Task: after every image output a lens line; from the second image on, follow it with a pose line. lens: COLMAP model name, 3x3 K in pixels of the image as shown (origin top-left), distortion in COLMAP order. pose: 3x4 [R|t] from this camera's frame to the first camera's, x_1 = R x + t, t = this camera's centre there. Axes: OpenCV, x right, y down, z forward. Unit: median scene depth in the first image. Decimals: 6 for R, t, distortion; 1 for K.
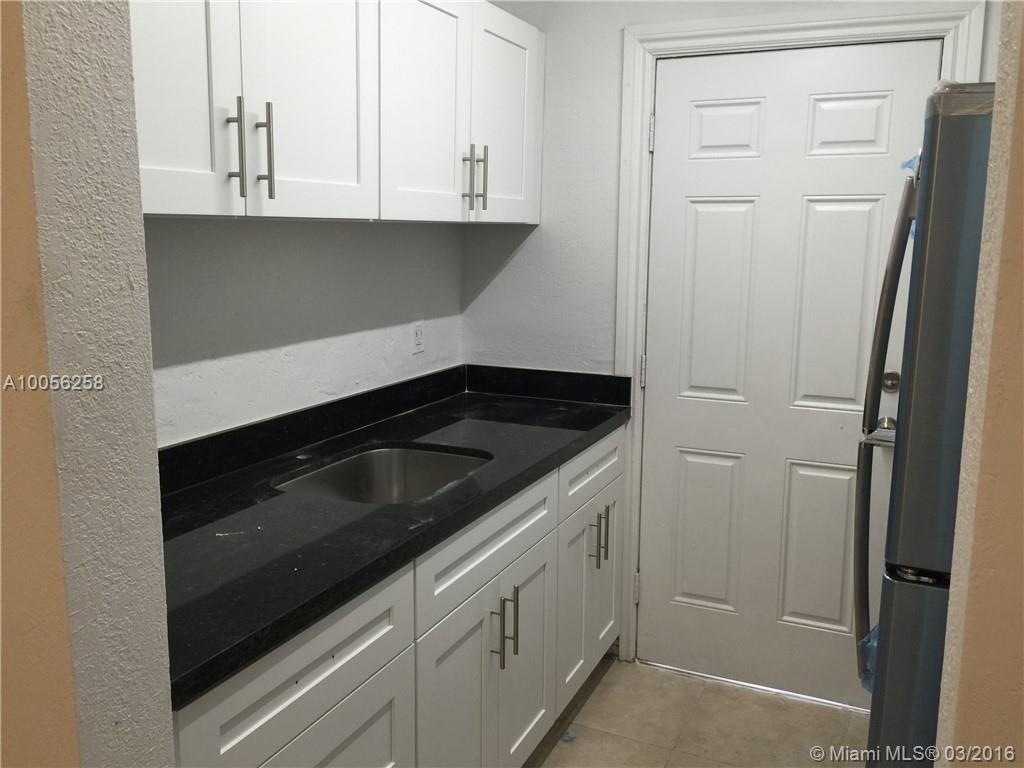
lens RADIAL K [[904.4, 0, 511.1], [0, 904.4, 384.2], [0, 0, 1]] dist [0.064492, -0.078389]
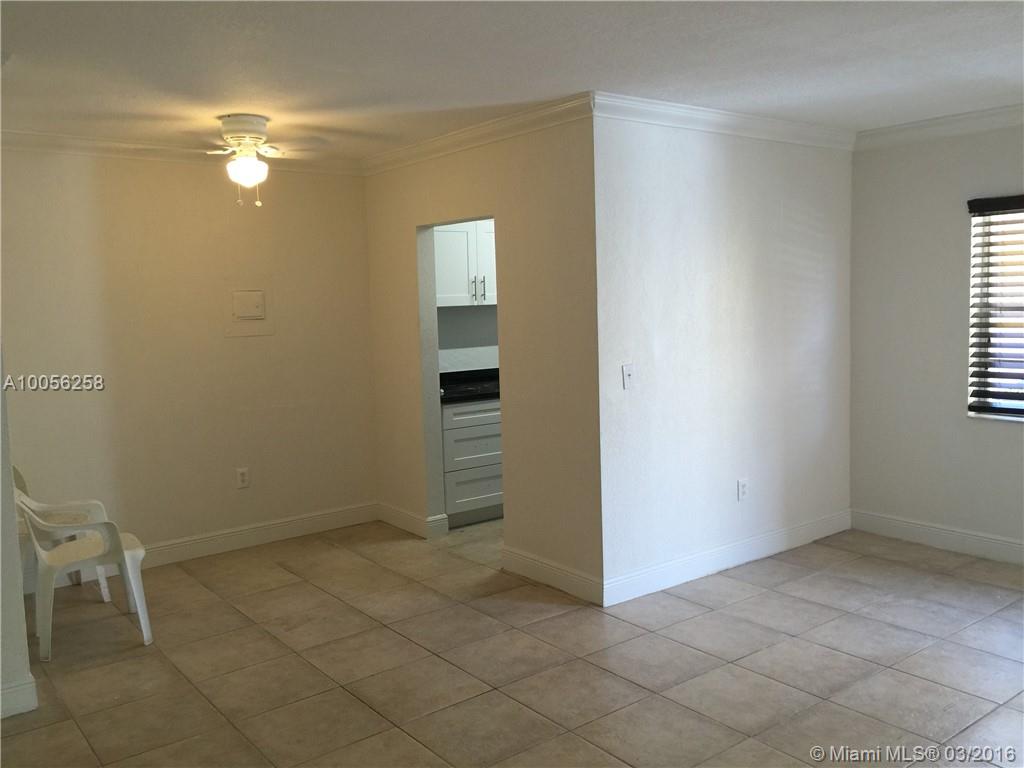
lens RADIAL K [[904.4, 0, 516.0], [0, 904.4, 385.8], [0, 0, 1]] dist [0.064492, -0.078389]
pose [[0.874059, 0.017385, -0.485509, 1.175772], [-0.050971, 0.997126, -0.056058, 0.229180], [0.483139, 0.073745, 0.872433, -1.414352]]
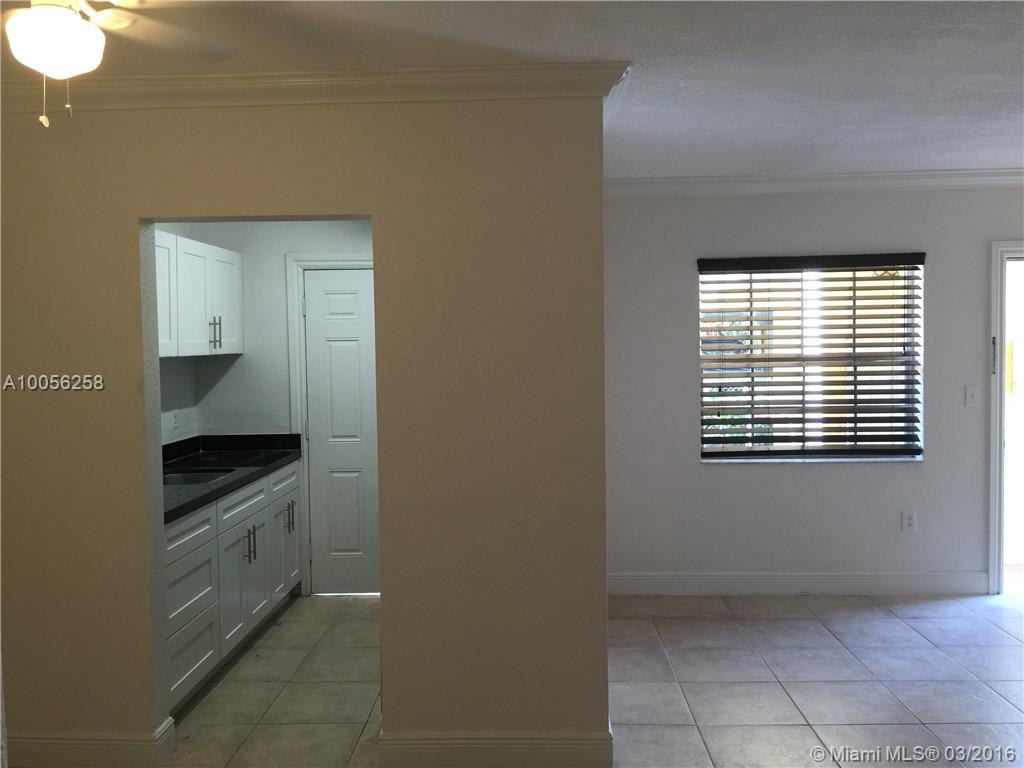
lens RADIAL K [[904.4, 0, 516.6], [0, 904.4, 380.0], [0, 0, 1]] dist [0.064492, -0.078389]
pose [[0.923826, -0.038065, 0.380916, -0.172878], [0.085773, 0.990328, -0.109061, 0.131572], [-0.373081, 0.133426, 0.918155, -0.941503]]
